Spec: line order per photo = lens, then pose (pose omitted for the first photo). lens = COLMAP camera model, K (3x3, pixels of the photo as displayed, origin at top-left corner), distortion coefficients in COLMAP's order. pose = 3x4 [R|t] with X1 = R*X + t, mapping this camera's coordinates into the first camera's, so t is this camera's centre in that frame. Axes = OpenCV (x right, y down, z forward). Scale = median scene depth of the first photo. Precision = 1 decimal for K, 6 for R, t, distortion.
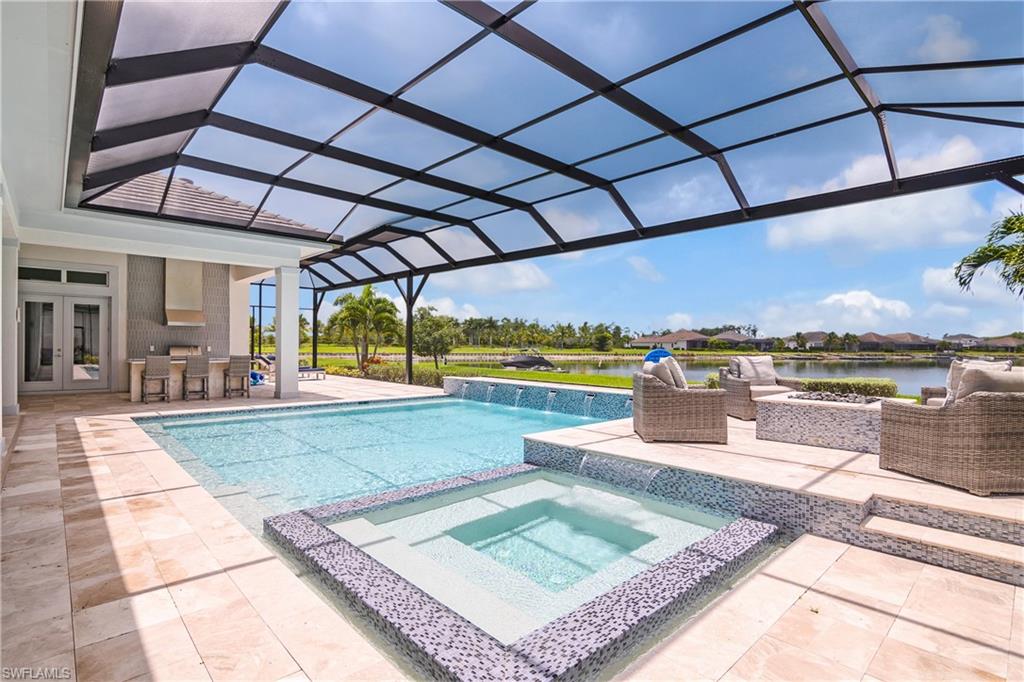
lens RADIAL K [[511.8, 0, 508.9], [0, 511.8, 344.9], [0, 0, 1]] dist [-0.023198, -0.000058]
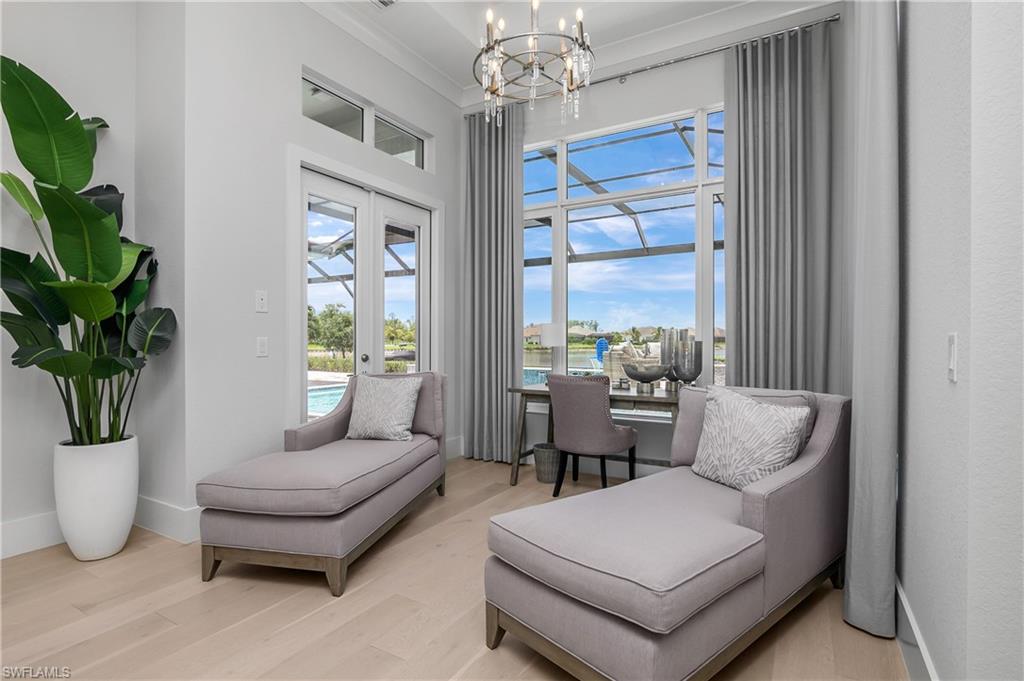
lens RADIAL K [[511.8, 0, 508.9], [0, 511.8, 344.4], [0, 0, 1]] dist [-0.023198, -0.000058]
pose [[0.957739, -0.009903, 0.287467, -0.125734], [0.007519, 0.999928, 0.009395, 0.002844], [-0.287539, -0.006836, 0.957745, -0.122319]]
